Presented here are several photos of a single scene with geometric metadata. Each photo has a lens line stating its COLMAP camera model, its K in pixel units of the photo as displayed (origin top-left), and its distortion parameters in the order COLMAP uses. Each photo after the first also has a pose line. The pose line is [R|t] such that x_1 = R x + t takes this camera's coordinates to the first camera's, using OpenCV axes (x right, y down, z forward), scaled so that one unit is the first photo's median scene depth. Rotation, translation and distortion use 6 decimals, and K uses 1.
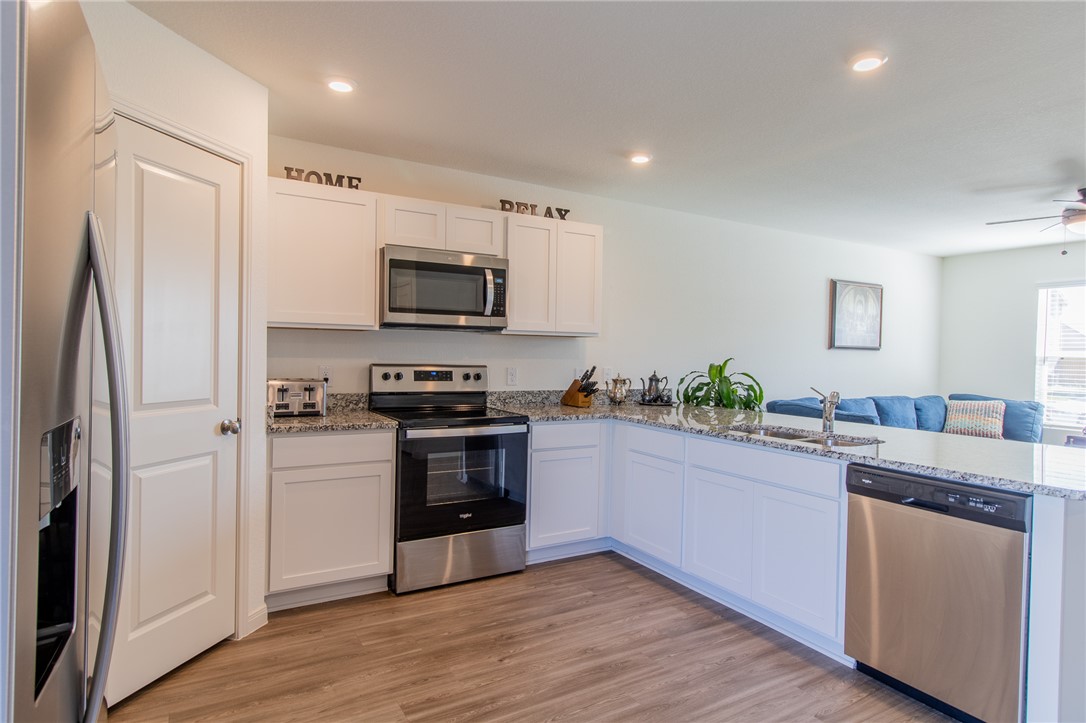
lens RADIAL K [[604.0, 0, 545.4], [0, 604.0, 365.6], [0, 0, 1]] dist [0.006089, 0.001318]
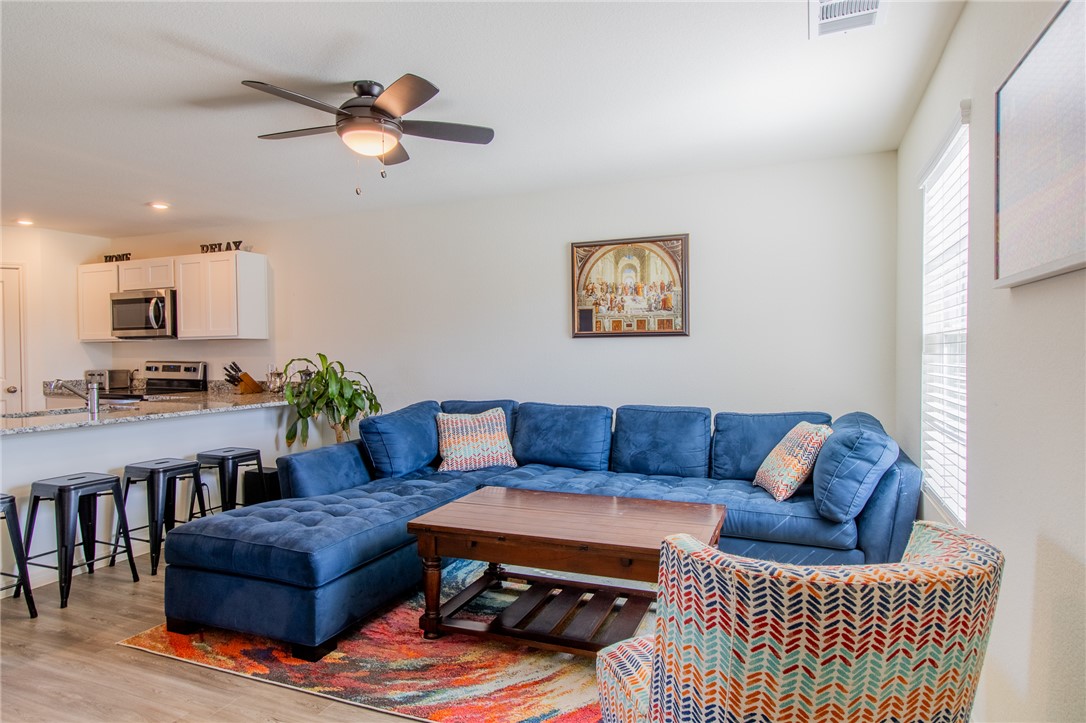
lens RADIAL K [[604.0, 0, 549.6], [0, 604.0, 362.3], [0, 0, 1]] dist [0.006089, 0.001318]
pose [[0.608140, -0.006524, -0.793803, 1.023285], [0.001047, 0.999972, -0.007416, 0.008445], [0.793829, 0.003679, 0.608130, 0.515215]]
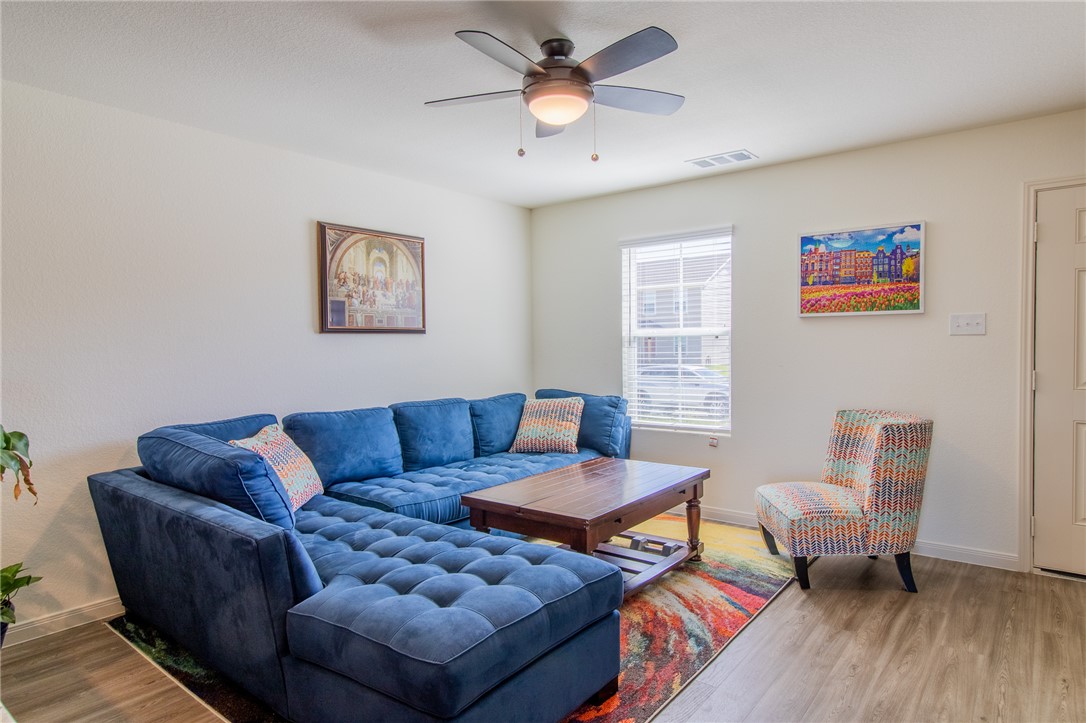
lens RADIAL K [[604.0, 0, 547.5], [0, 604.0, 359.2], [0, 0, 1]] dist [0.006089, 0.001318]
pose [[0.942387, -0.039103, 0.332231, 0.474522], [0.039341, 0.999208, 0.006013, 0.005916], [-0.332203, 0.007404, 0.943179, 0.319156]]
